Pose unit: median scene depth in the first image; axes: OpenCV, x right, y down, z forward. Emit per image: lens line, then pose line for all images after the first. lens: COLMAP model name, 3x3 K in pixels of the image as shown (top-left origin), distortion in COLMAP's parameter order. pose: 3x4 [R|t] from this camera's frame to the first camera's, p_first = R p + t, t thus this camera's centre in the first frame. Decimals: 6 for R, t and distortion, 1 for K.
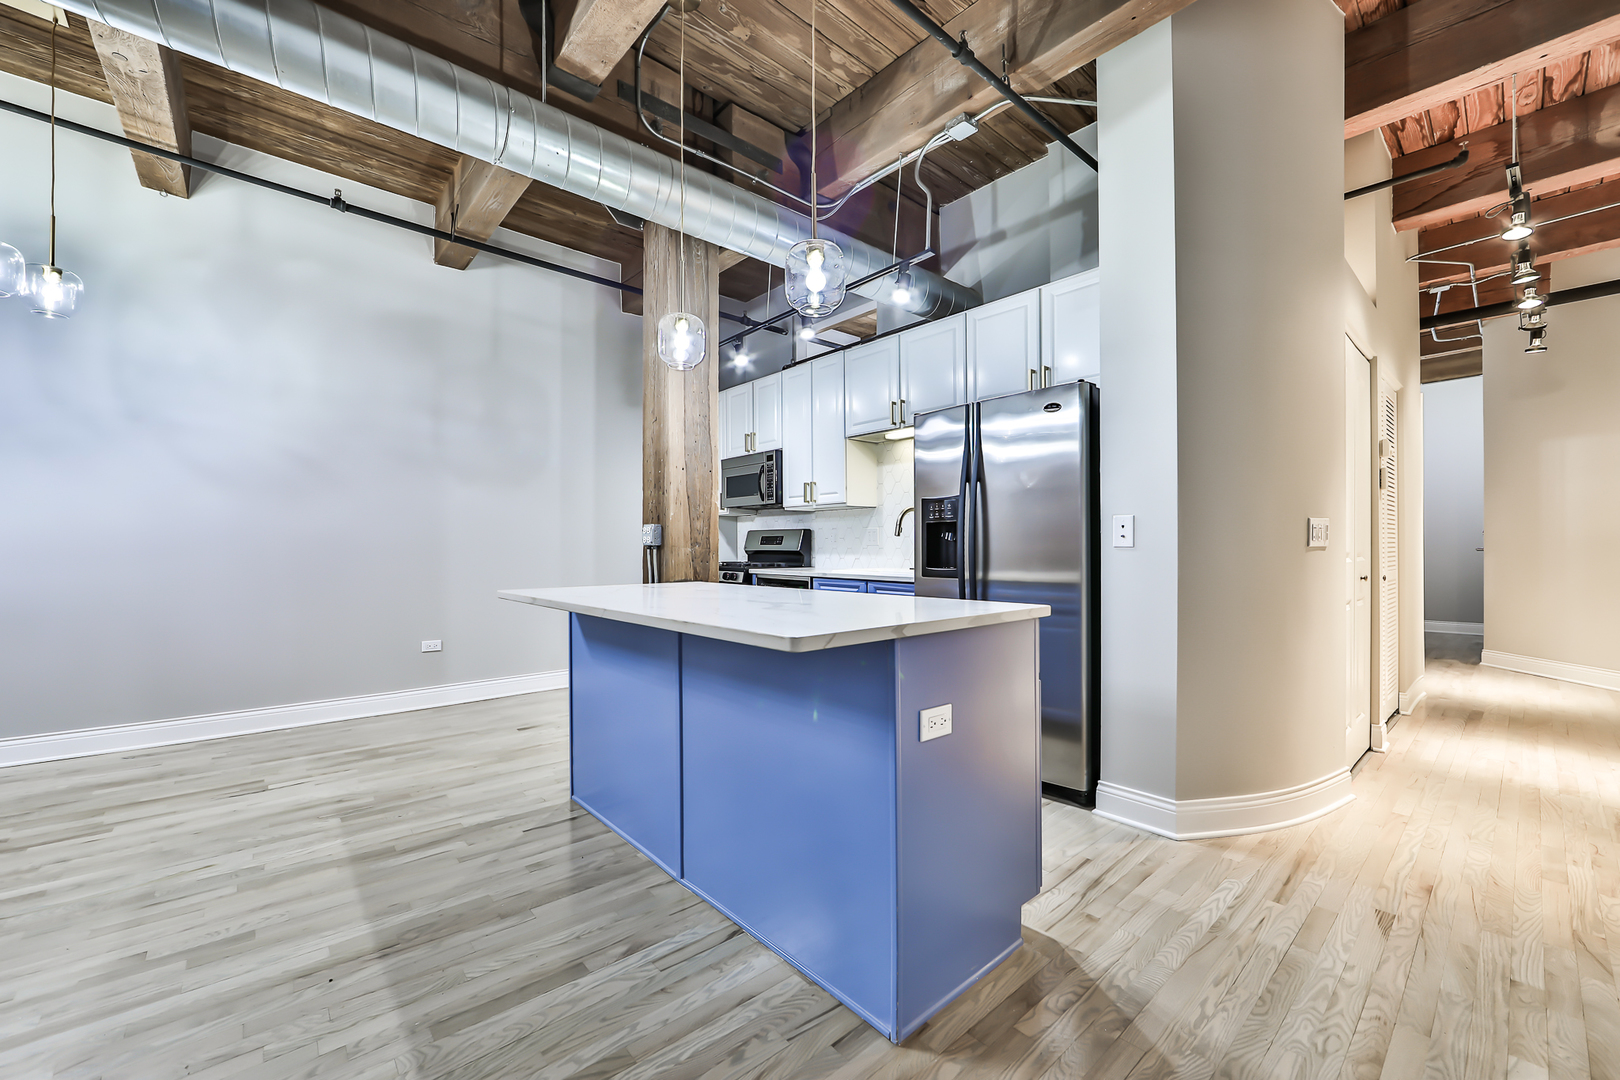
lens RADIAL K [[638.5, 0, 816.7], [0, 638.5, 541.1], [0, 0, 1]] dist [-0.001810, 0.000202]
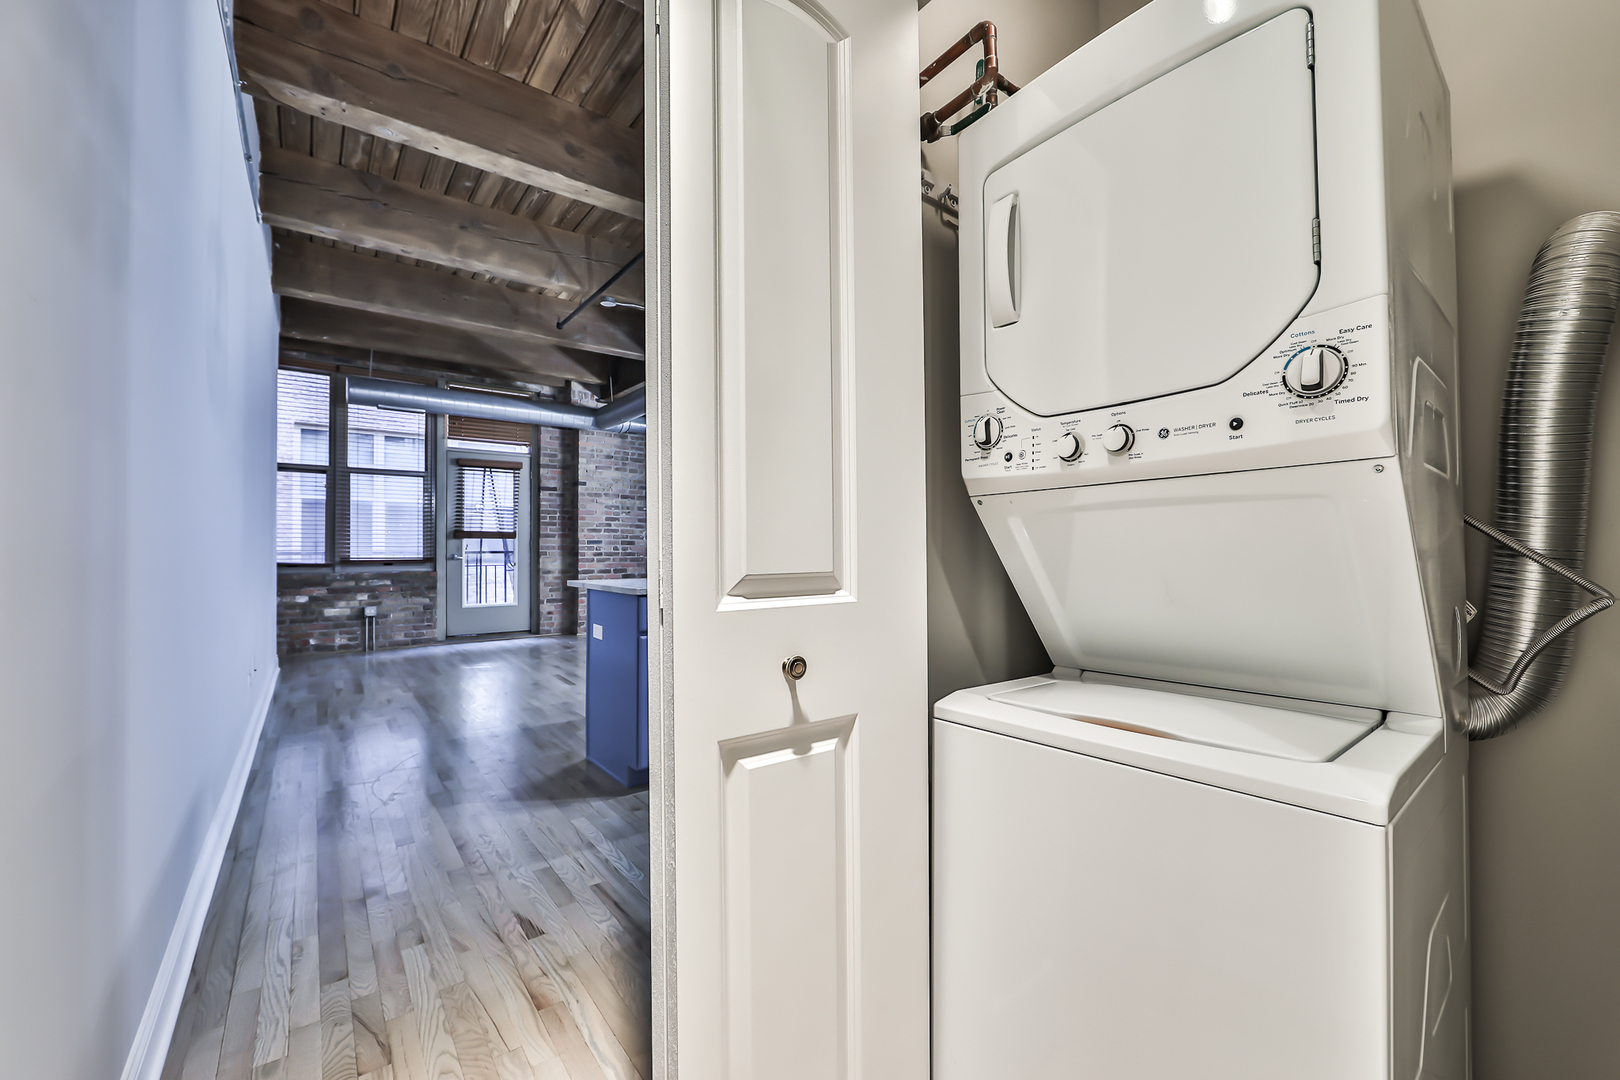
lens RADIAL K [[638.5, 0, 813.0], [0, 638.5, 540.0], [0, 0, 1]] dist [-0.001810, 0.000202]
pose [[-0.060579, -0.008385, -0.998128, 1.851269], [0.007208, 0.999935, -0.008837, -0.000301], [0.998137, -0.007730, -0.060515, 1.496274]]
